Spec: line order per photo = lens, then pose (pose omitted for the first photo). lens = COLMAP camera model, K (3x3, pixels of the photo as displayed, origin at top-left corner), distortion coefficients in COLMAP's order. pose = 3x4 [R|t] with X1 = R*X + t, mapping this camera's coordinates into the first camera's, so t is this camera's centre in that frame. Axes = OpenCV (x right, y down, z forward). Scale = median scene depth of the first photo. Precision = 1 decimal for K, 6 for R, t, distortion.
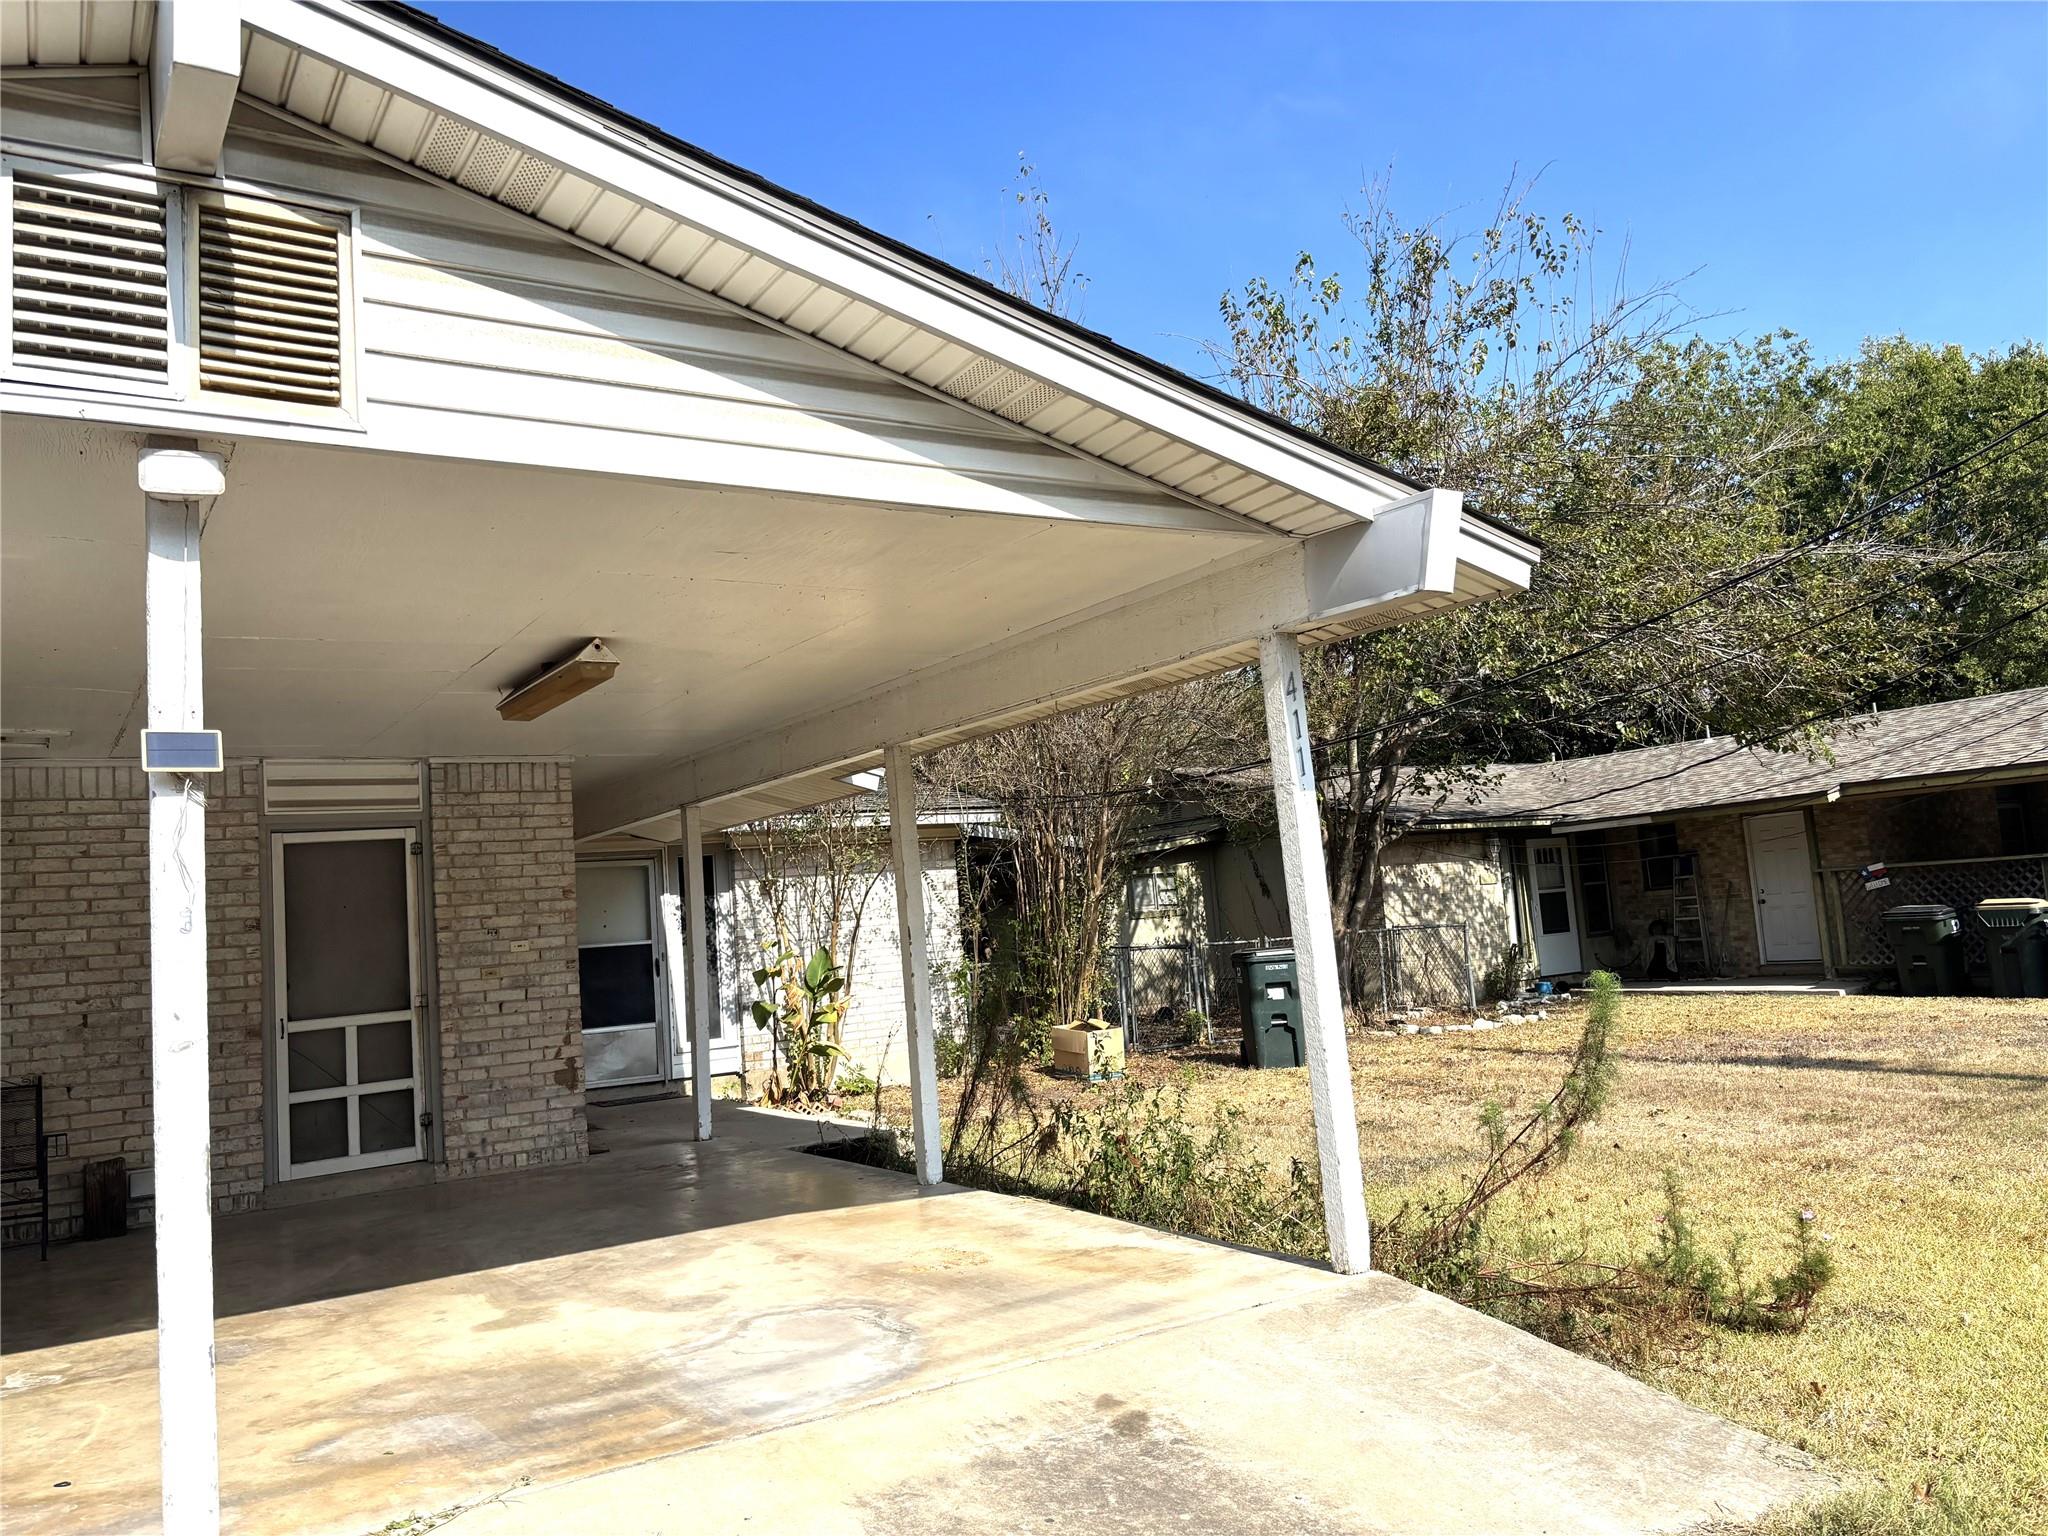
lens RADIAL K [[1620.2, 0, 1024.0], [0, 1620.2, 768.0], [0, 0, 1]] dist [0.071791, -0.104846]
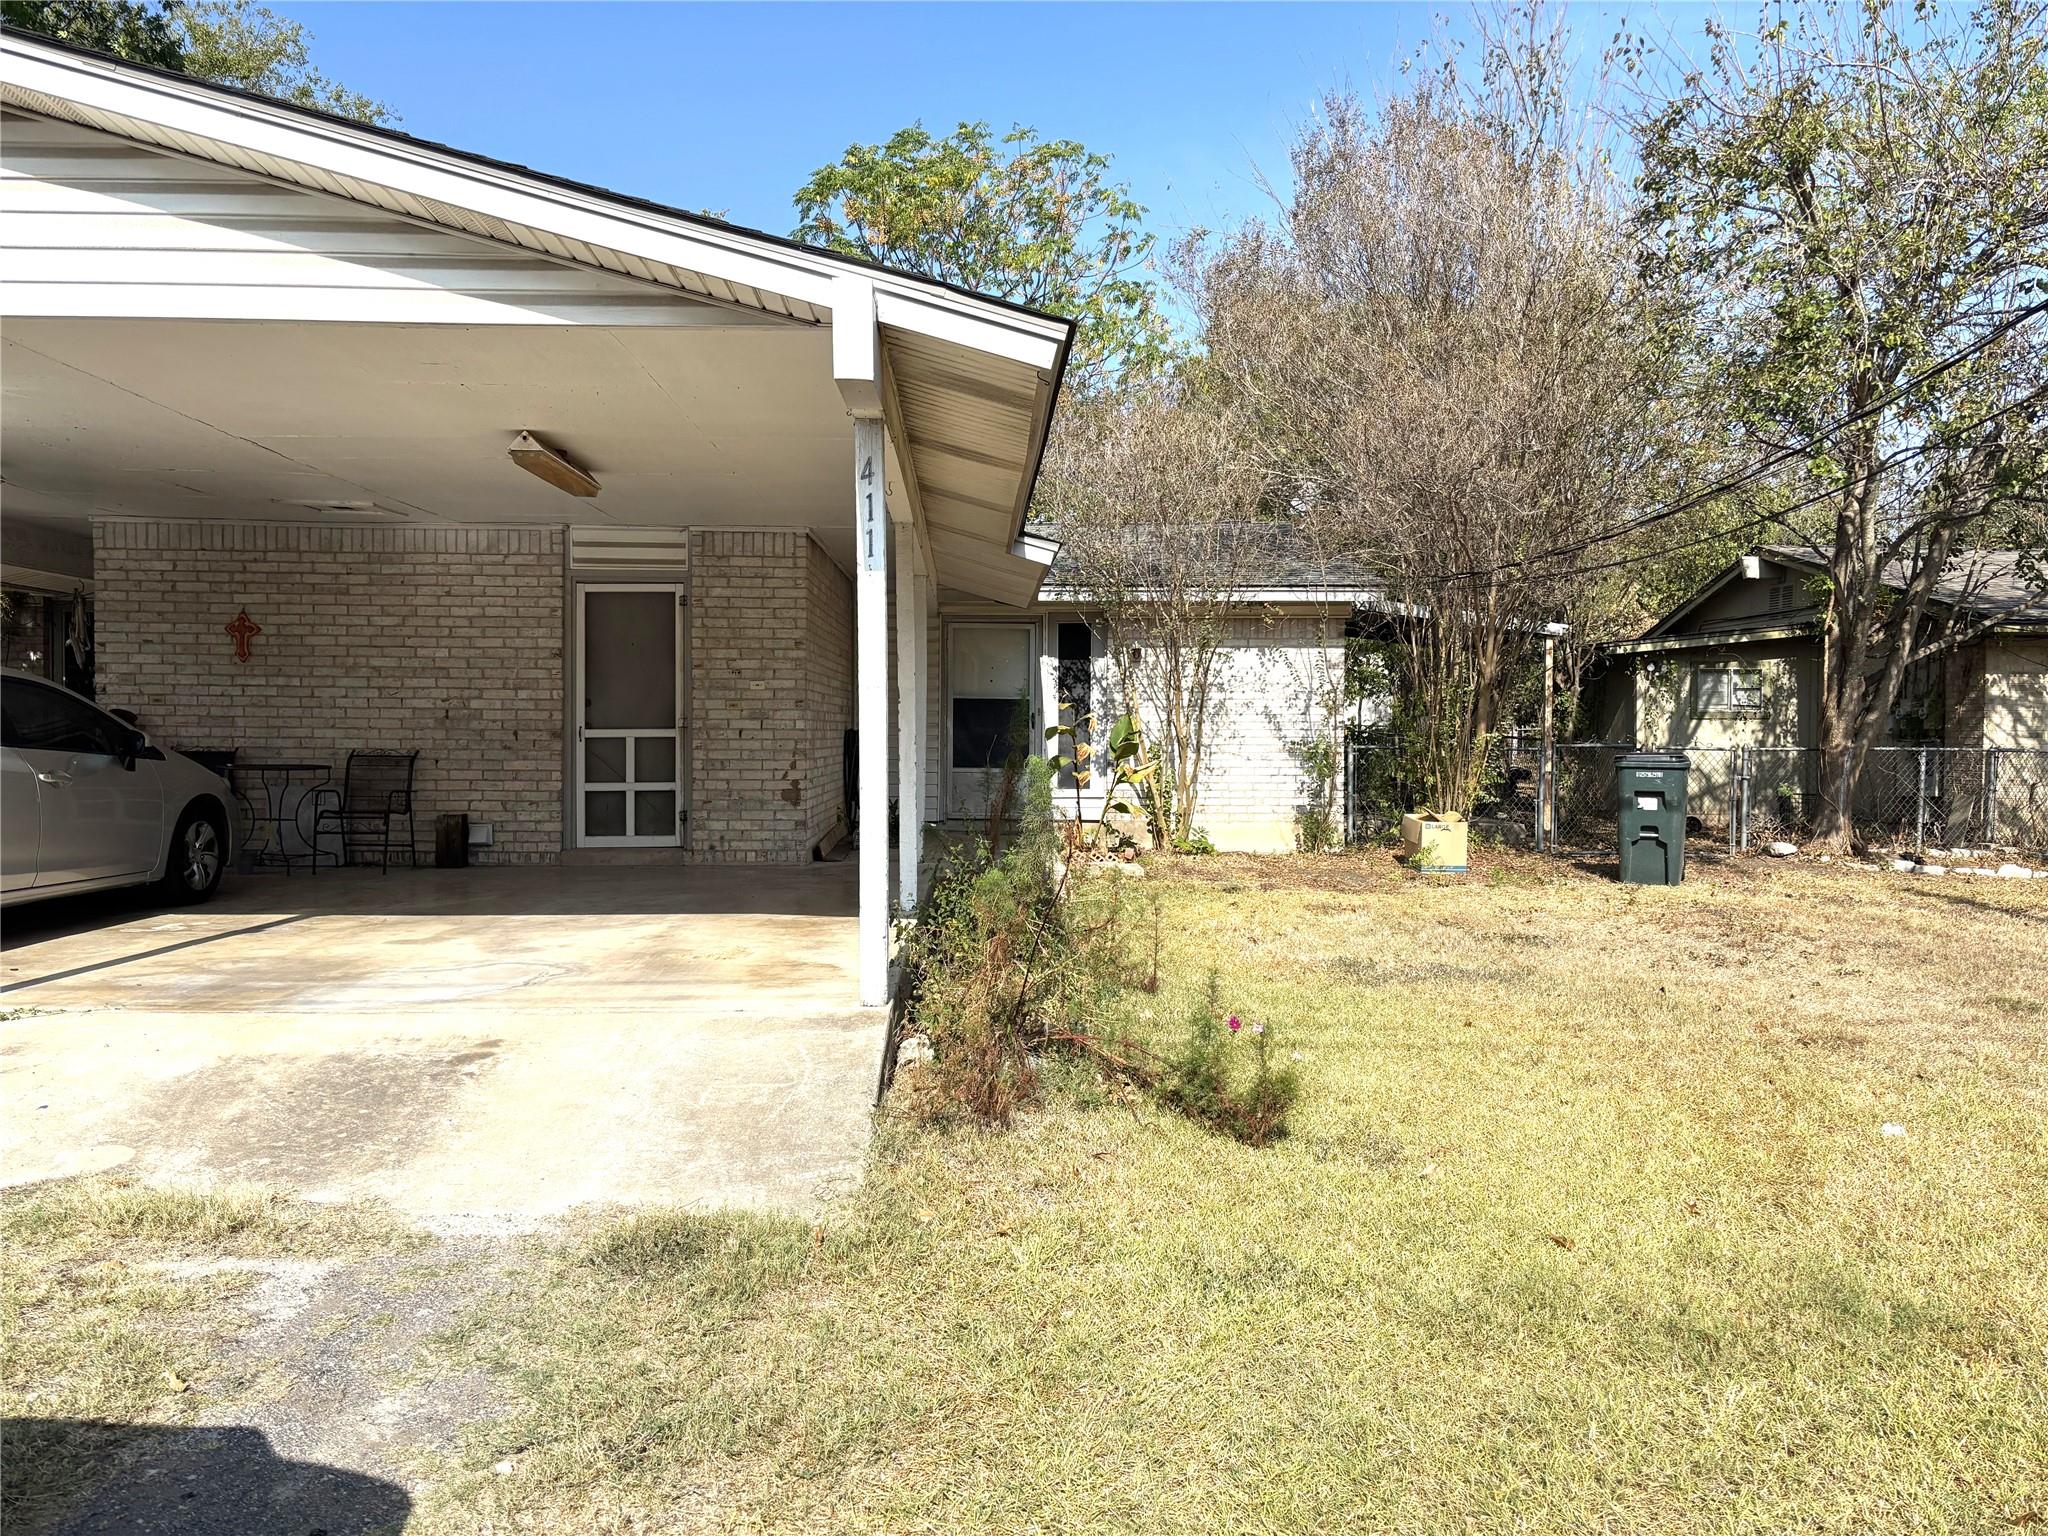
lens RADIAL K [[1620.2, 0, 1024.0], [0, 1620.2, 768.0], [0, 0, 1]] dist [0.071791, -0.104846]
pose [[0.847593, 0.091710, -0.522662, 0.503289], [-0.018088, 0.989373, 0.144269, -0.007838], [0.530339, -0.112828, 0.840245, 0.083944]]
